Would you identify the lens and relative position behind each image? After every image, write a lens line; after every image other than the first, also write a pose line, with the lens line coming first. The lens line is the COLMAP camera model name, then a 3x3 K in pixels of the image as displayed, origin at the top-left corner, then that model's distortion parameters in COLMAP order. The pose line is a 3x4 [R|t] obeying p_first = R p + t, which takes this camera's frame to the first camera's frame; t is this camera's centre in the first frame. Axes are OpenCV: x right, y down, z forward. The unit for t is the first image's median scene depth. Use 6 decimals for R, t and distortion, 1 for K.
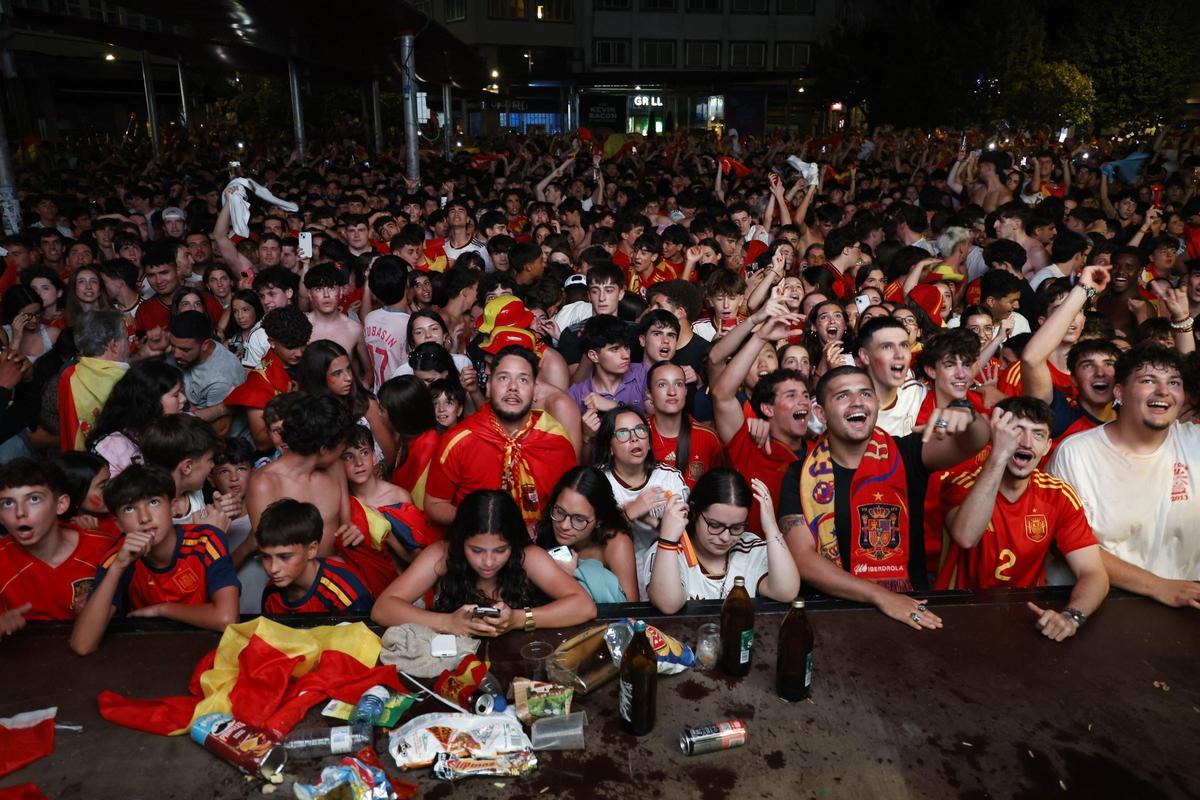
lens RADIAL K [[939.1, 0, 600.0], [0, 939.1, 400.0], [0, 0, 1]] dist [-0.052753, 0.077948]
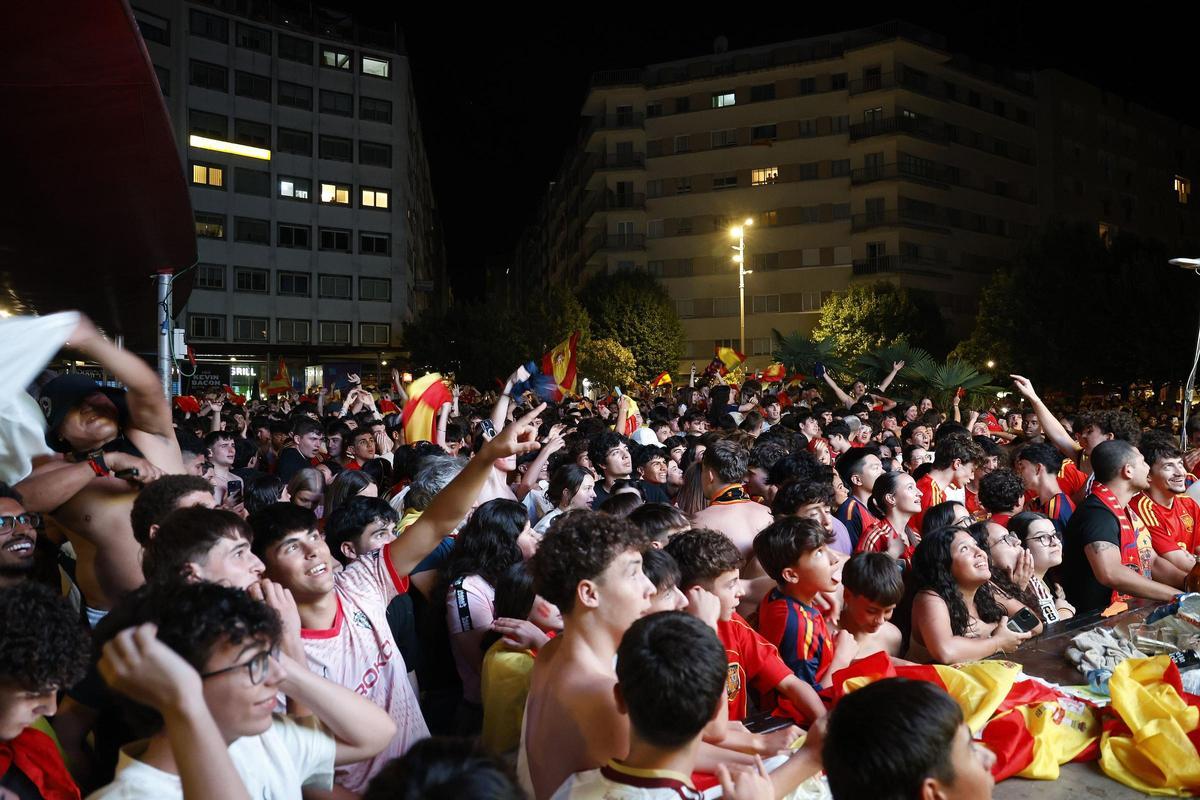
lens RADIAL K [[853.9, 0, 600.0], [0, 853.9, 400.0], [0, 0, 1]] dist [-0.094194, 0.090049]
pose [[0.864954, -0.006925, 0.501803, -0.102951], [0.151051, 0.957130, -0.247157, 0.011736], [-0.478579, 0.289577, 0.828919, 0.030448]]
